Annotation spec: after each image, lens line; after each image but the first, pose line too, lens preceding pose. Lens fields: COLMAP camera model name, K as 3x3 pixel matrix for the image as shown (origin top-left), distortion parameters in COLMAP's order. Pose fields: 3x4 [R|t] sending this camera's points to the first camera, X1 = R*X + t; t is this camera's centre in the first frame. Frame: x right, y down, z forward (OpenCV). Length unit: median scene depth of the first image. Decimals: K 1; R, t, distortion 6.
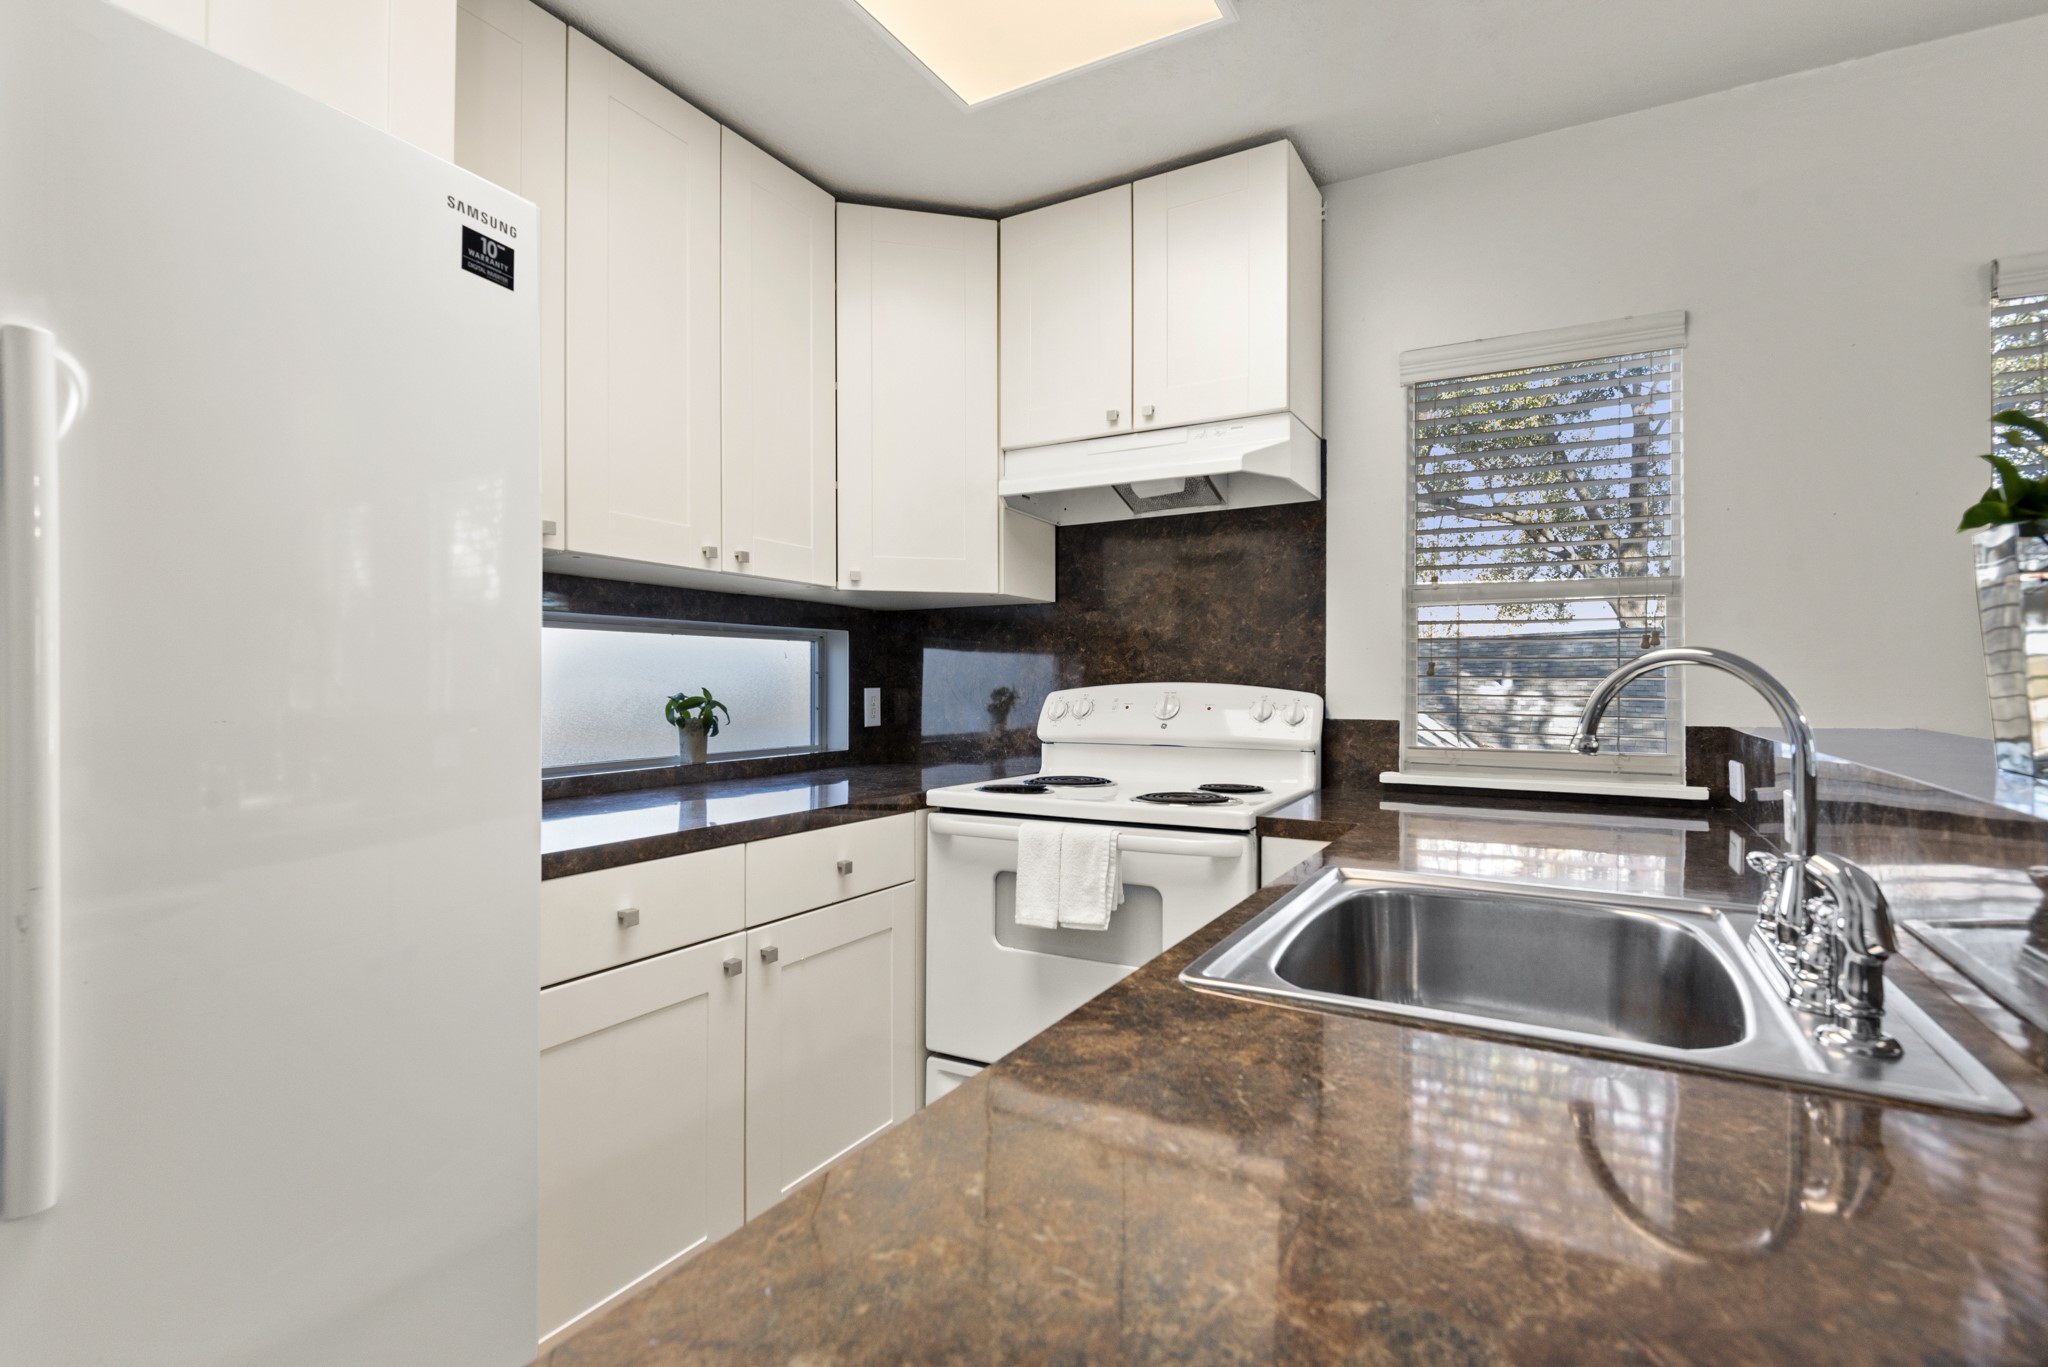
lens RADIAL K [[1002.9, 0, 1021.7], [0, 1002.9, 686.8], [0, 0, 1]] dist [0.001957, -0.000053]
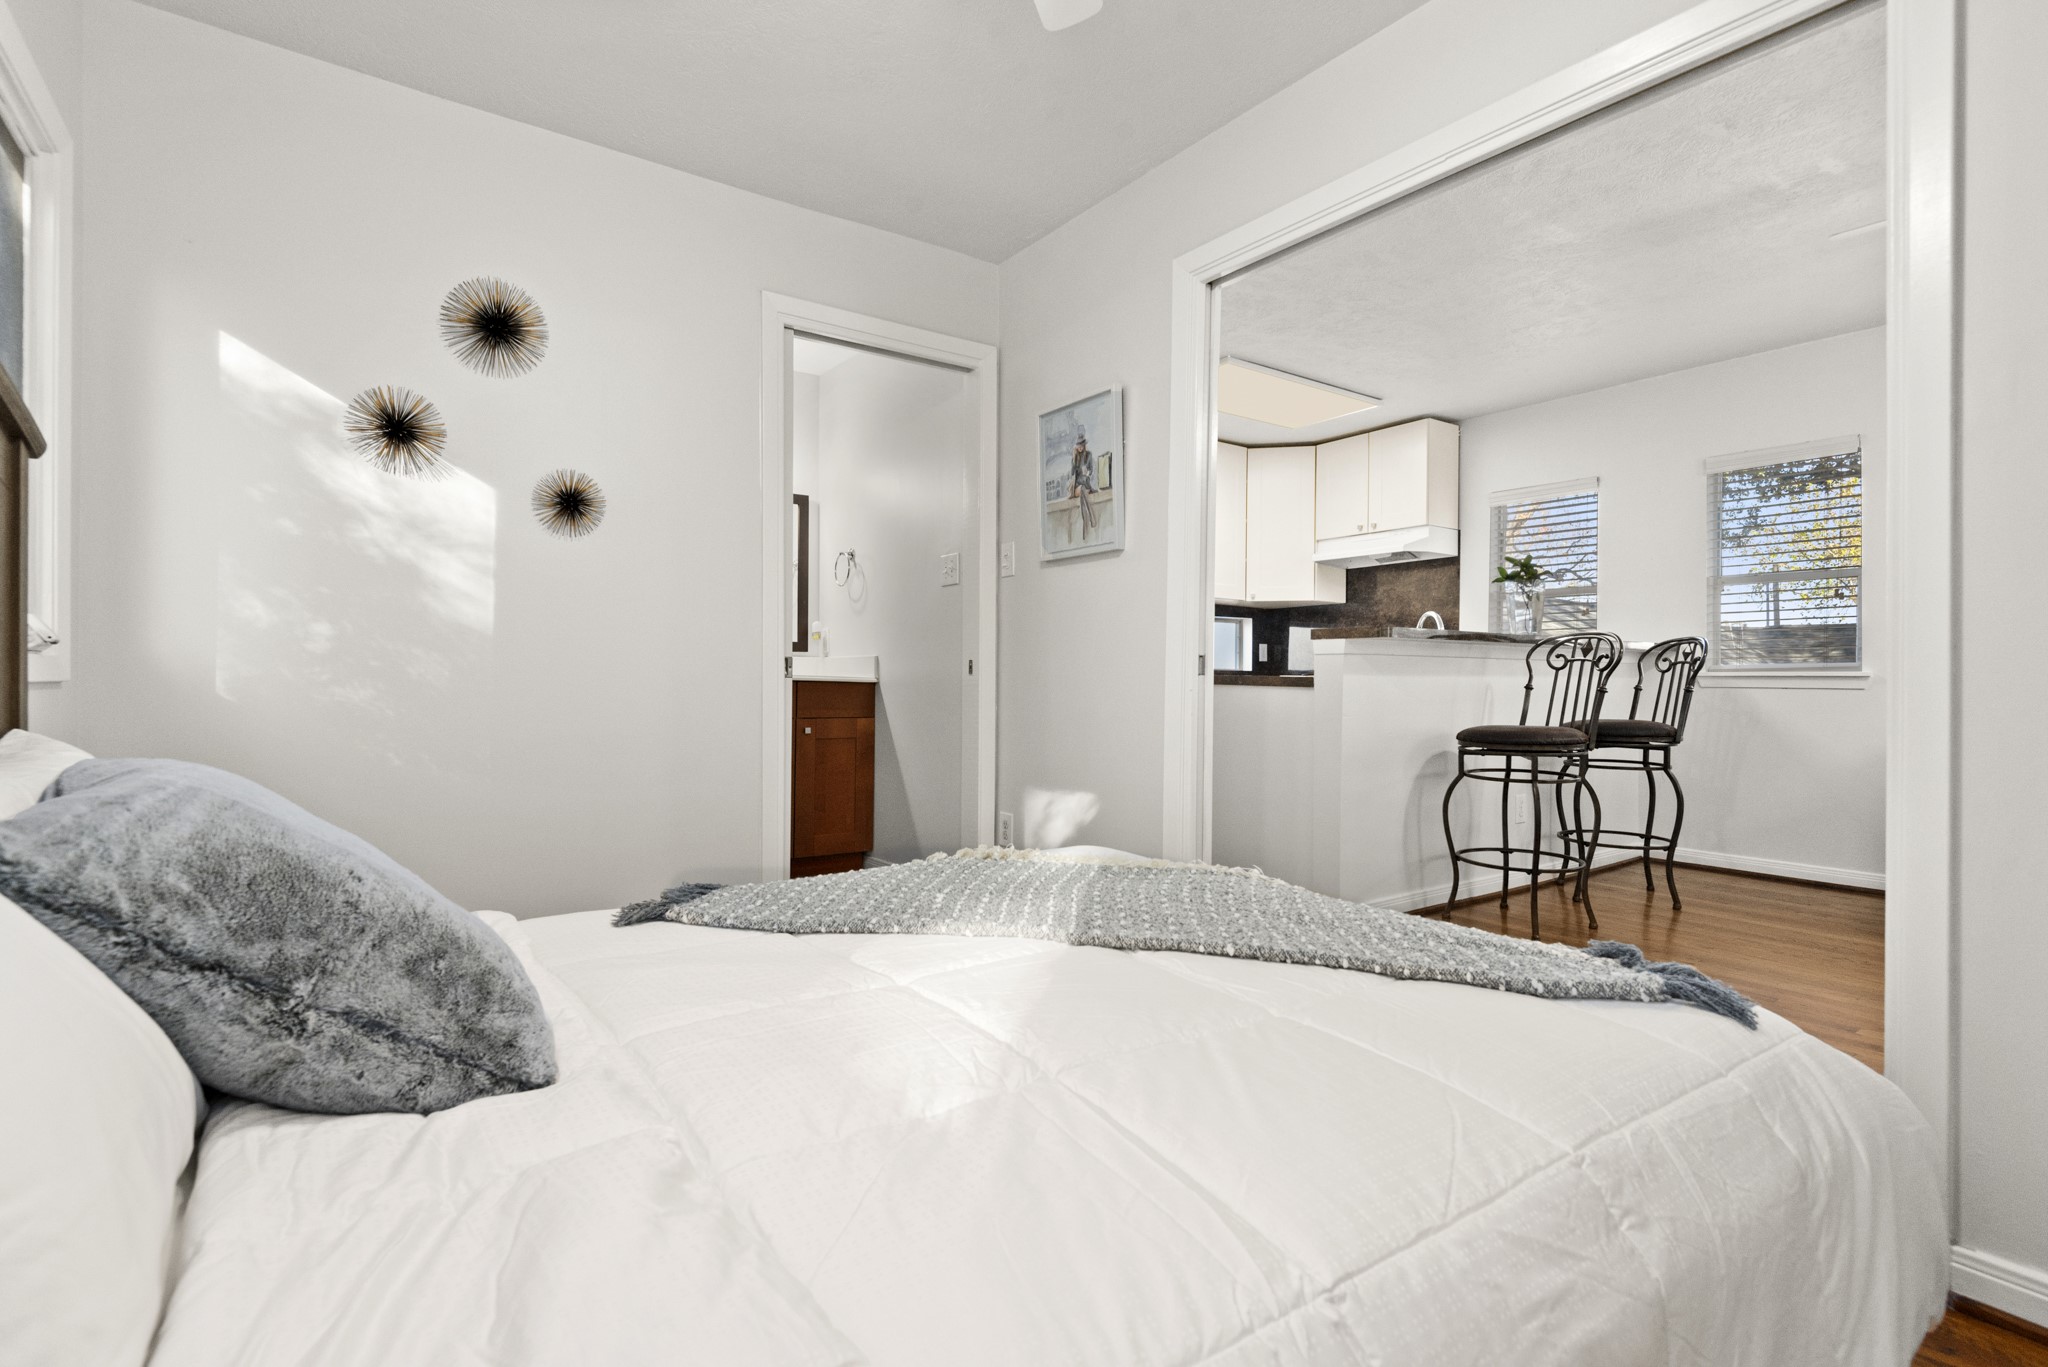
lens RADIAL K [[958.5, 0, 1013.9], [0, 958.5, 688.4], [0, 0, 1]] dist [-0.000953, -0.000367]
pose [[0.912730, 0.003580, -0.408548, 0.231666], [-0.005897, 0.999973, -0.004412, 0.120696], [0.408521, 0.006436, 0.912726, -1.257643]]
